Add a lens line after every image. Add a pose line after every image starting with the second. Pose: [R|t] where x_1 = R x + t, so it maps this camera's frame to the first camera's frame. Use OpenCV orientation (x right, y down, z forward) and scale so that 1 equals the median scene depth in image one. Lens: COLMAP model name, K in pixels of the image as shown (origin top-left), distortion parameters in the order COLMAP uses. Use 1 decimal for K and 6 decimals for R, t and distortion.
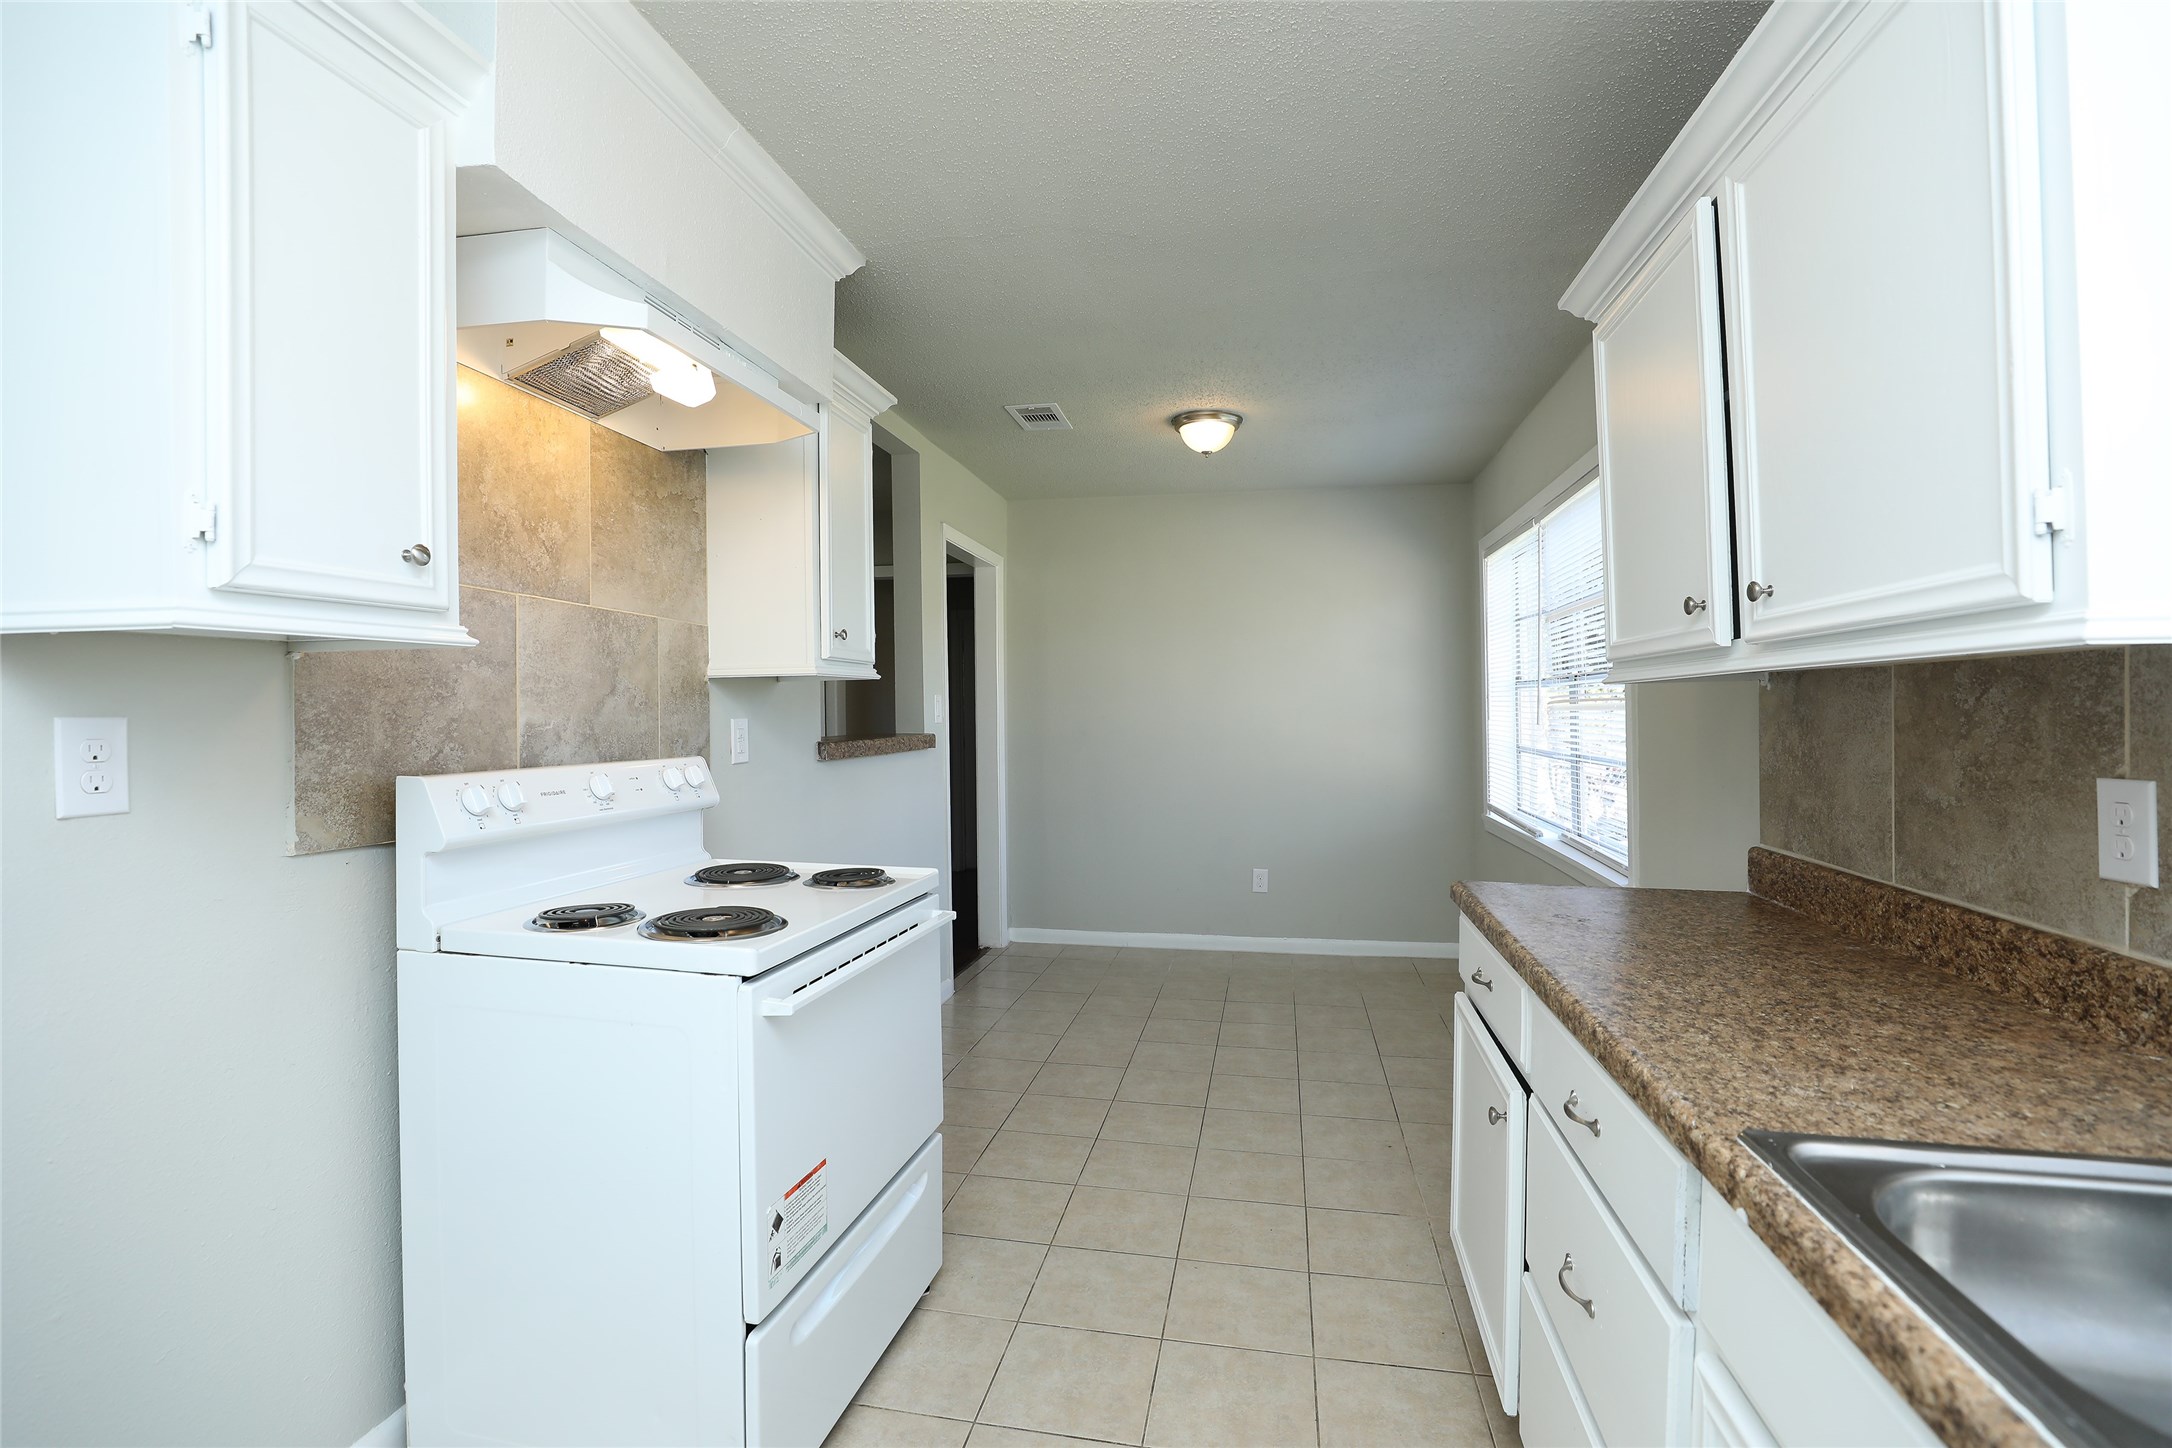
lens RADIAL K [[984.1, 0, 1091.6], [0, 984.1, 717.4], [0, 0, 1]] dist [-0.047342, 0.015161]
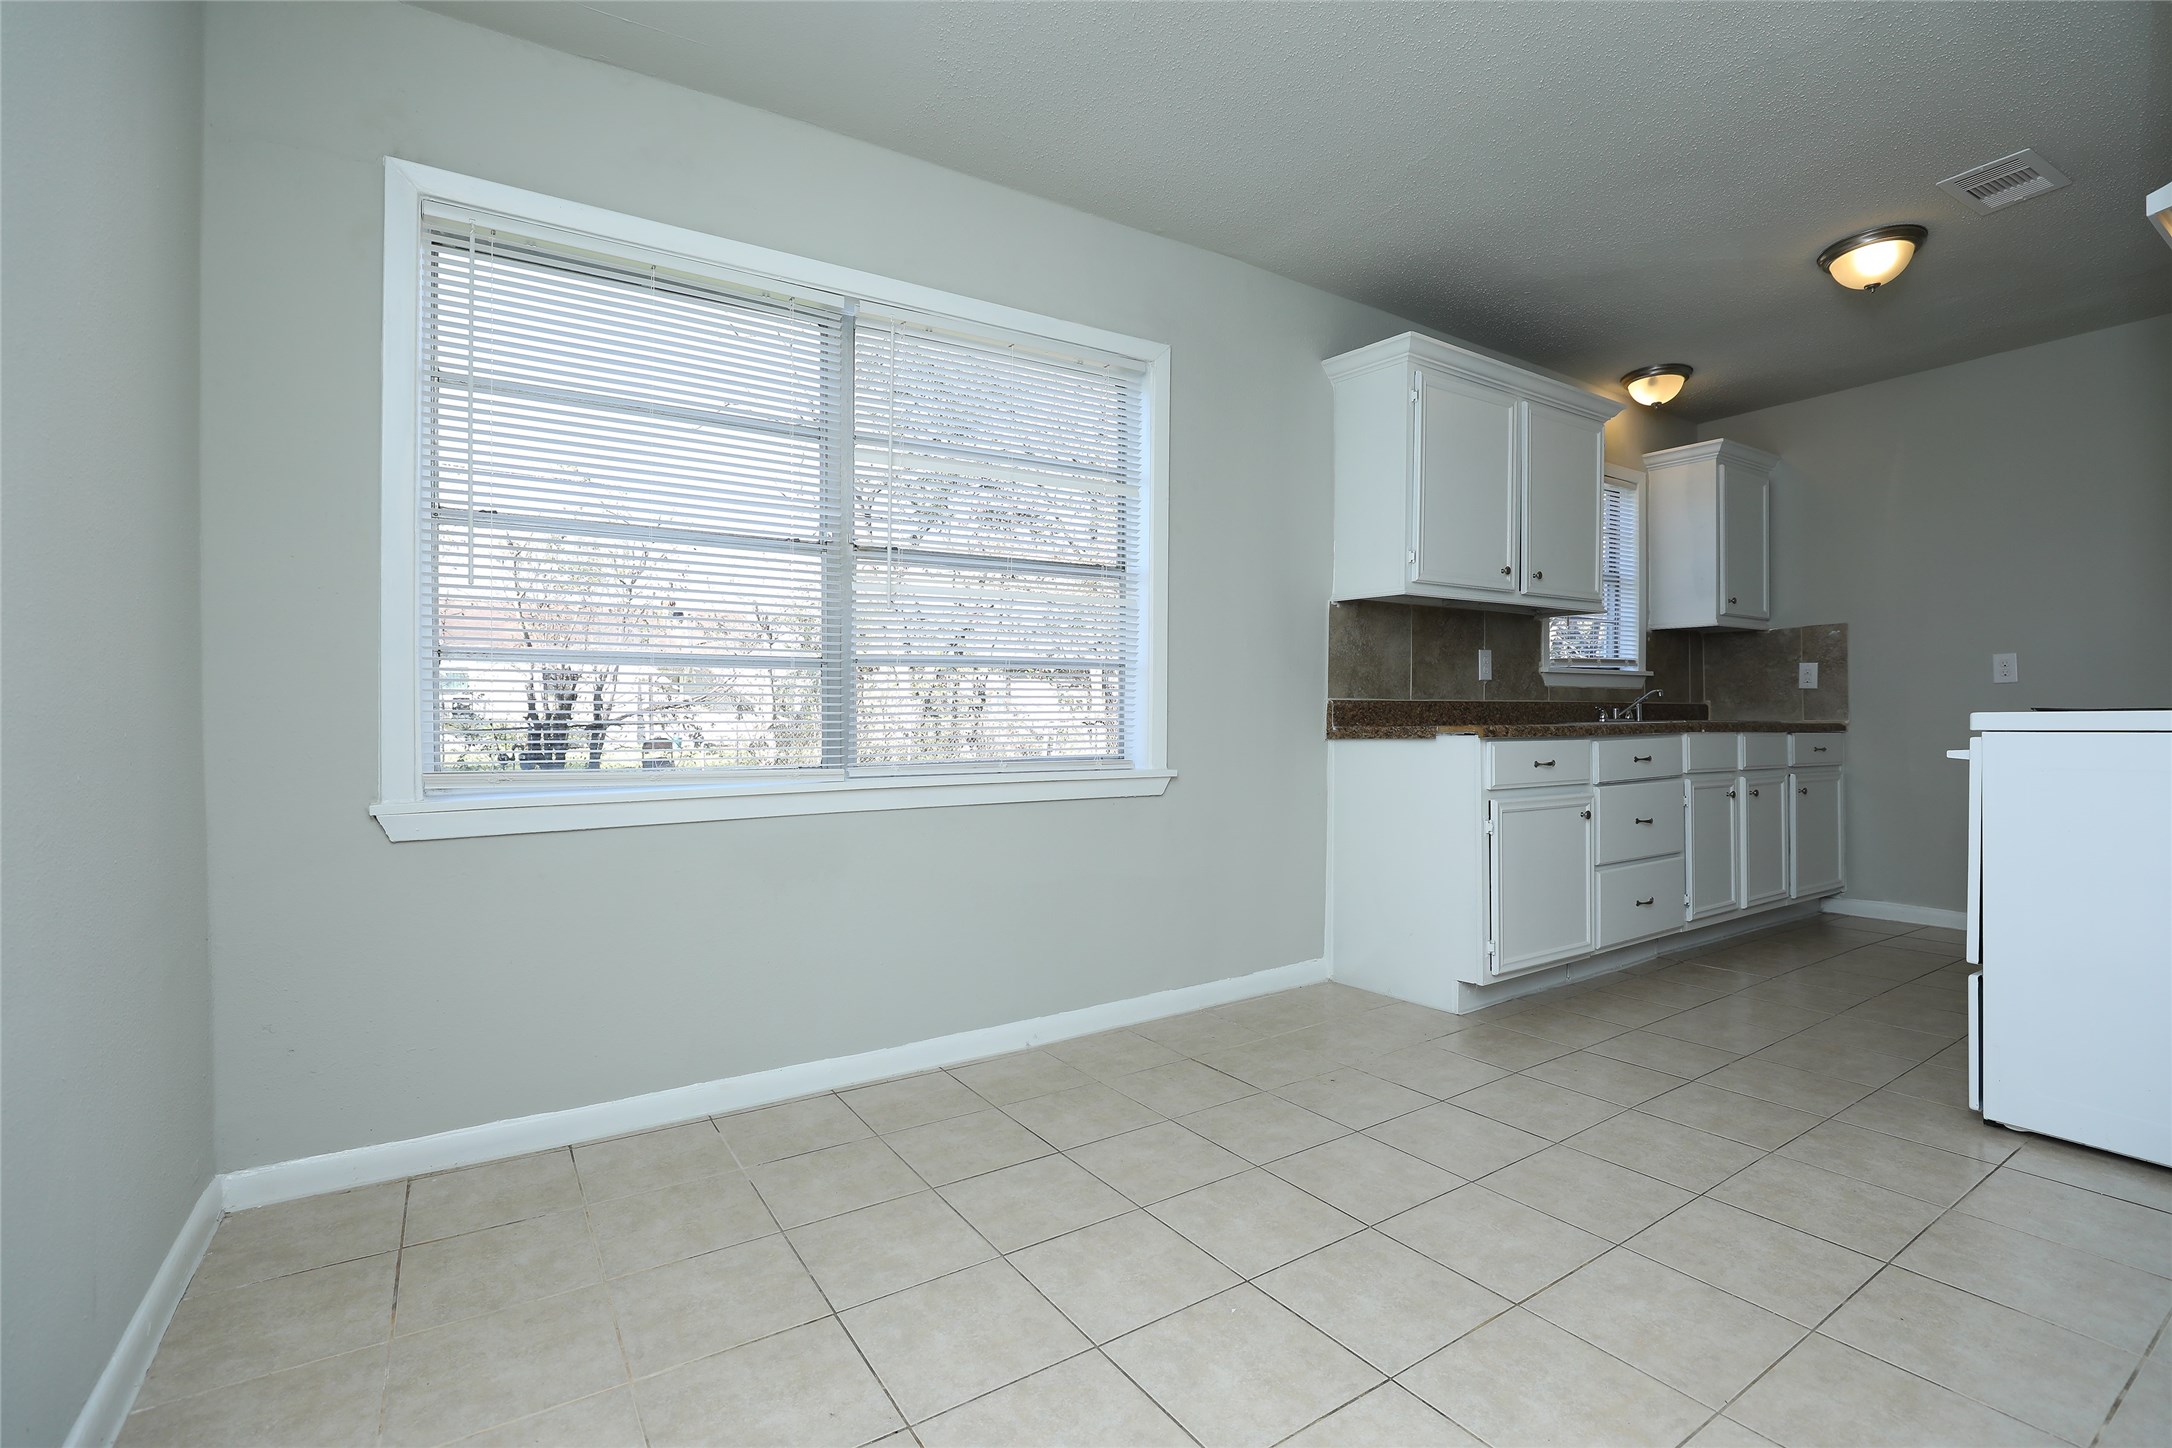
lens RADIAL K [[984.1, 0, 1091.6], [0, 984.1, 717.4], [0, 0, 1]] dist [-0.047342, 0.015161]
pose [[-0.692085, 0.006074, 0.721790, -0.270998], [0.015454, 0.999860, 0.006404, 0.157124], [-0.721650, 0.015587, -0.692082, 2.649570]]
